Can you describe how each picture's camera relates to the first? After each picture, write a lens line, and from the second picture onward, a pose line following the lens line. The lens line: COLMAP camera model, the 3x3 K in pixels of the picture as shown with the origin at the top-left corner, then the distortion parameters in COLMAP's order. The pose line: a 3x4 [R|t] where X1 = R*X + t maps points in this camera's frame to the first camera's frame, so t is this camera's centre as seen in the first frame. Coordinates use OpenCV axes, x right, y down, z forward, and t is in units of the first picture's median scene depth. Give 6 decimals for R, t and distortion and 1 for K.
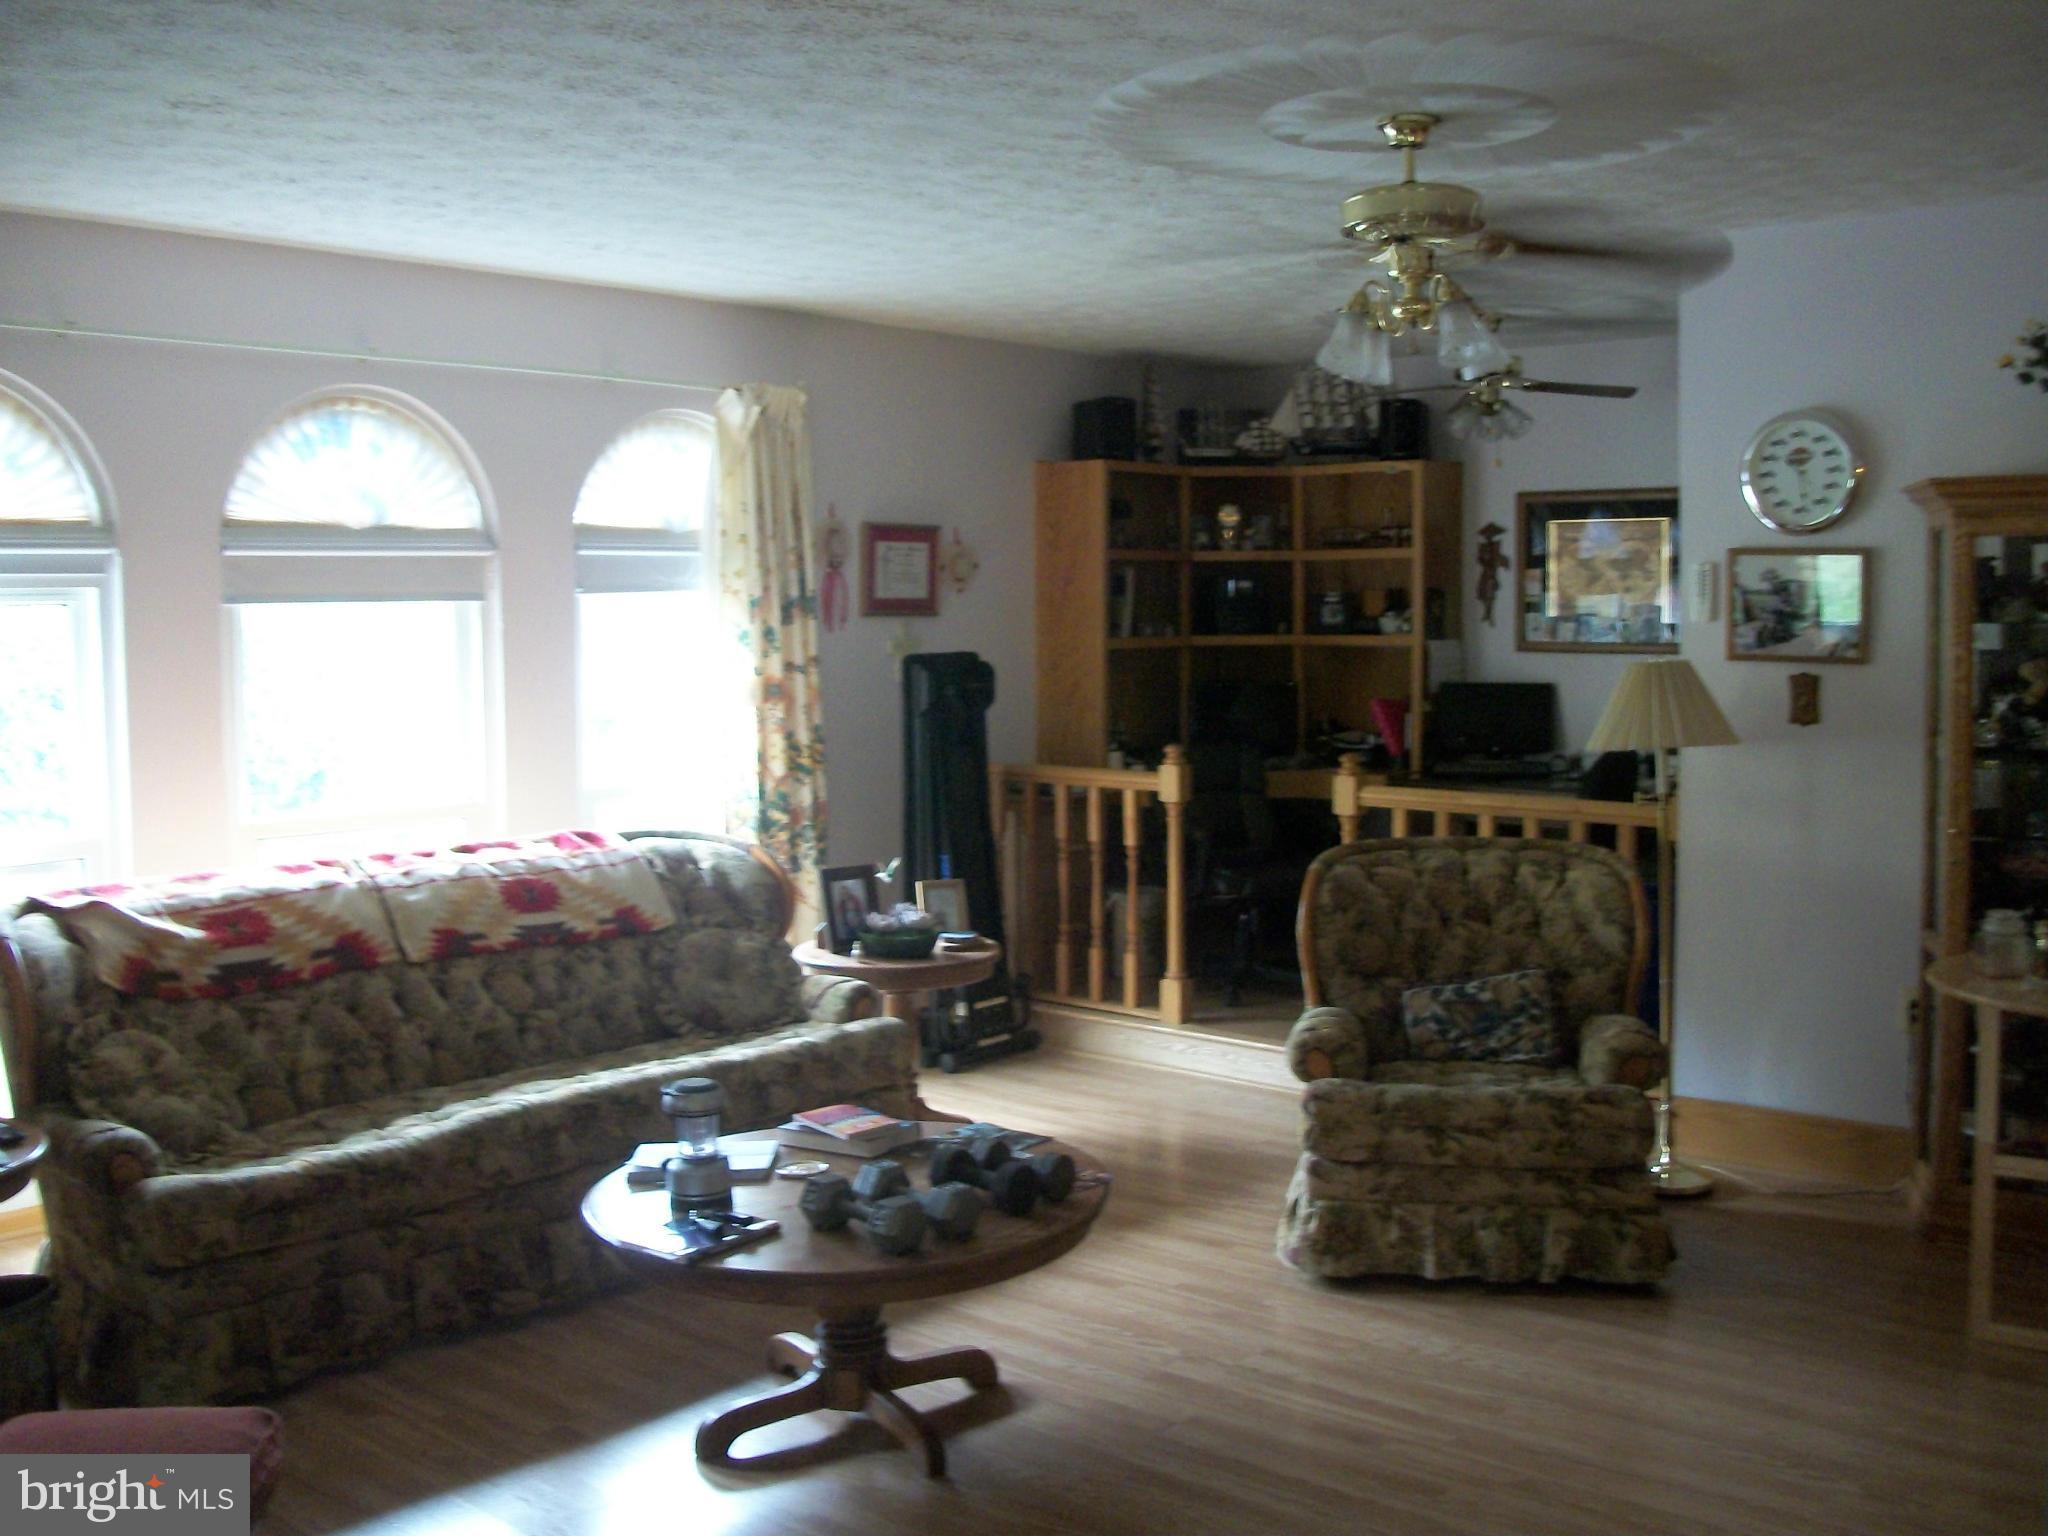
lens RADIAL K [[2094.1, 0, 1024.0], [0, 2094.1, 768.0], [0, 0, 1]] dist [-0.091824, 0.003533]
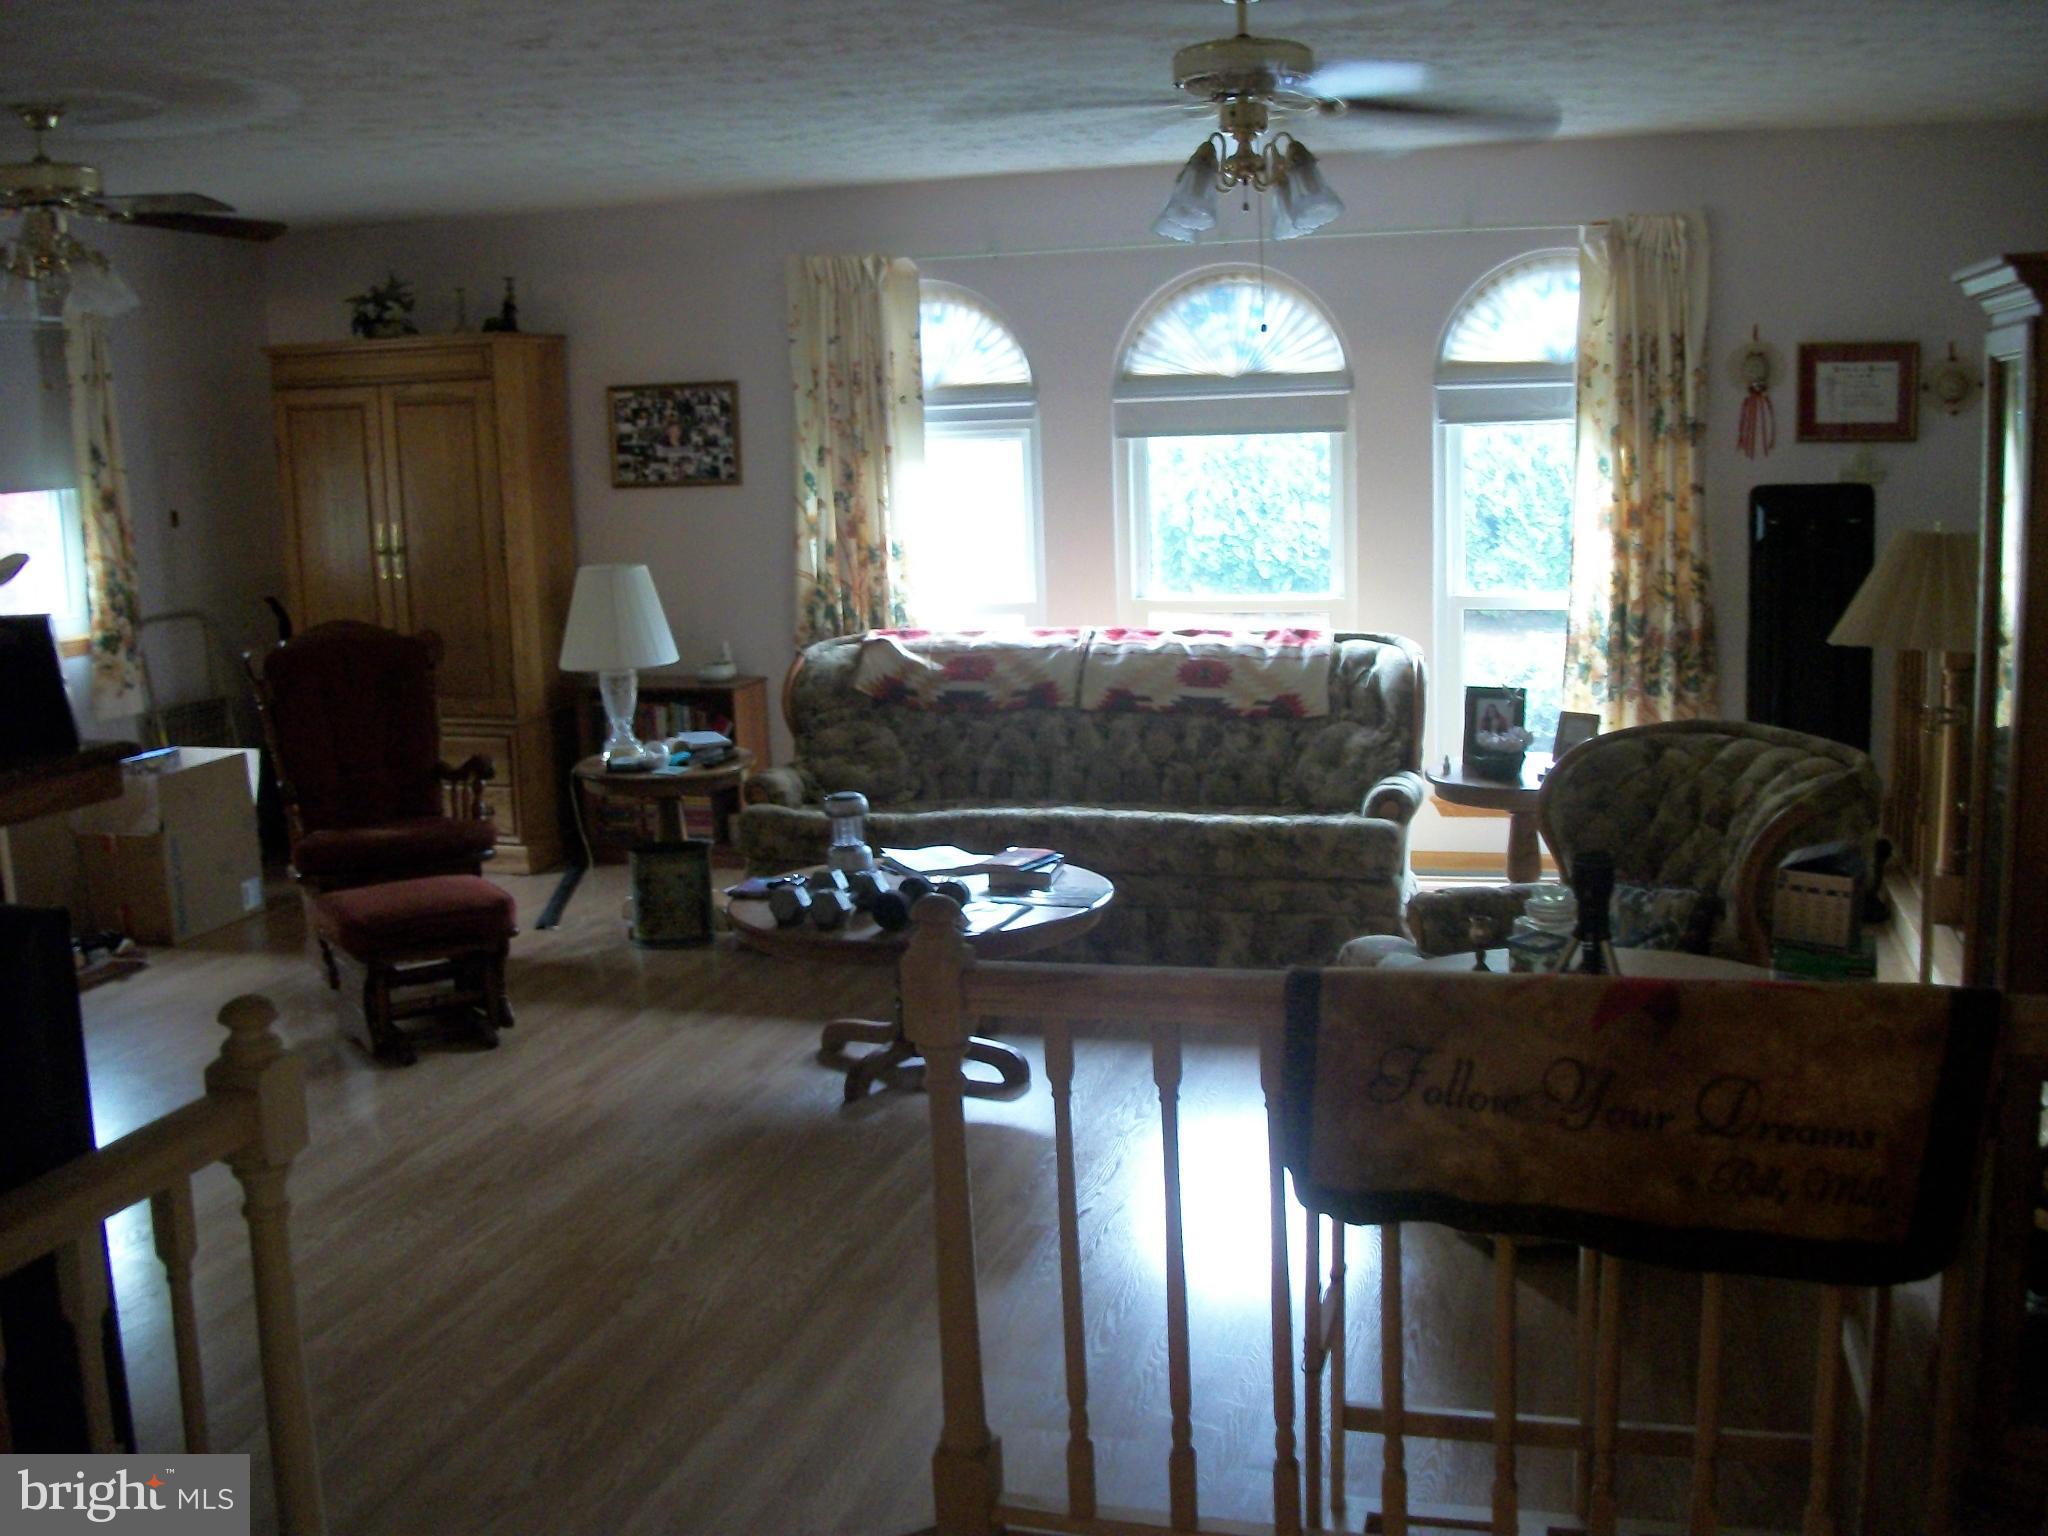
lens RADIAL K [[2094.1, 0, 1024.0], [0, 2094.1, 768.0], [0, 0, 1]] dist [-0.091824, 0.003533]
pose [[0.389696, 0.147006, -0.909135, 0.864431], [-0.044672, 0.989033, 0.140777, -0.054727], [0.919860, -0.014247, 0.391989, 0.393093]]
